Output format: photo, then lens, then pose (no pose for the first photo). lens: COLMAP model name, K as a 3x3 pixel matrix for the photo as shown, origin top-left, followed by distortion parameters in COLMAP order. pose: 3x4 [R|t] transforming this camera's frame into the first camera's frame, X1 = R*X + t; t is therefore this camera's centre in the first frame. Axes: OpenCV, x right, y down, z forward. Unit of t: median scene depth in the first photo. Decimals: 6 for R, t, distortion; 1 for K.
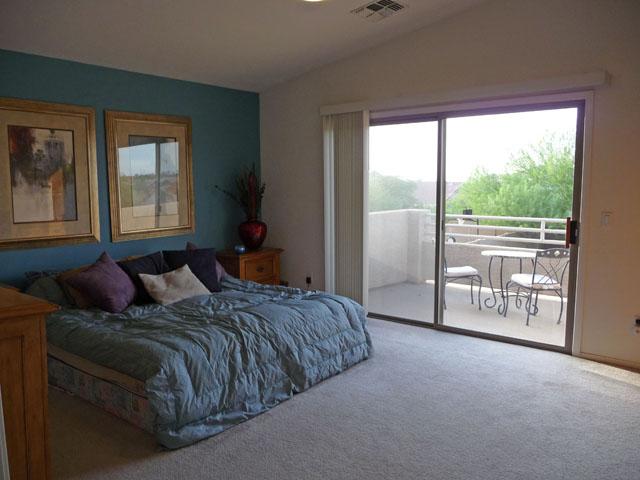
lens RADIAL K [[525.2, 0, 320.0], [0, 525.2, 240.0], [0, 0, 1]] dist [-0.040471, 0.050995]
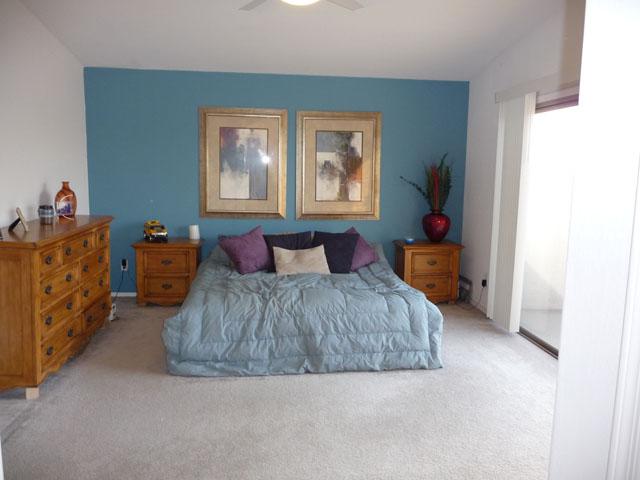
lens RADIAL K [[525.2, 0, 320.0], [0, 525.2, 240.0], [0, 0, 1]] dist [-0.040471, 0.050995]
pose [[0.705711, 0.114967, -0.699110, 0.578757], [-0.100273, 0.993021, 0.062081, -0.037156], [0.701368, 0.026291, 0.712314, 0.209030]]
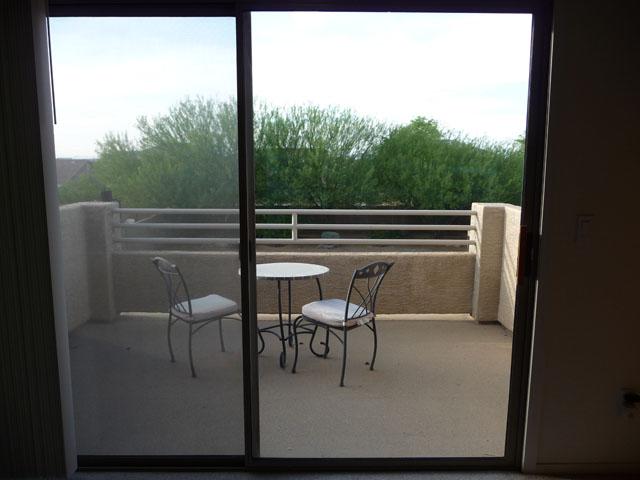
lens RADIAL K [[525.2, 0, 320.0], [0, 525.2, 240.0], [0, 0, 1]] dist [-0.040471, 0.050995]
pose [[0.772370, -0.091722, 0.628516, -0.011340], [0.066003, 0.995752, 0.064204, -0.076430], [-0.631734, -0.008105, 0.775142, 0.715972]]
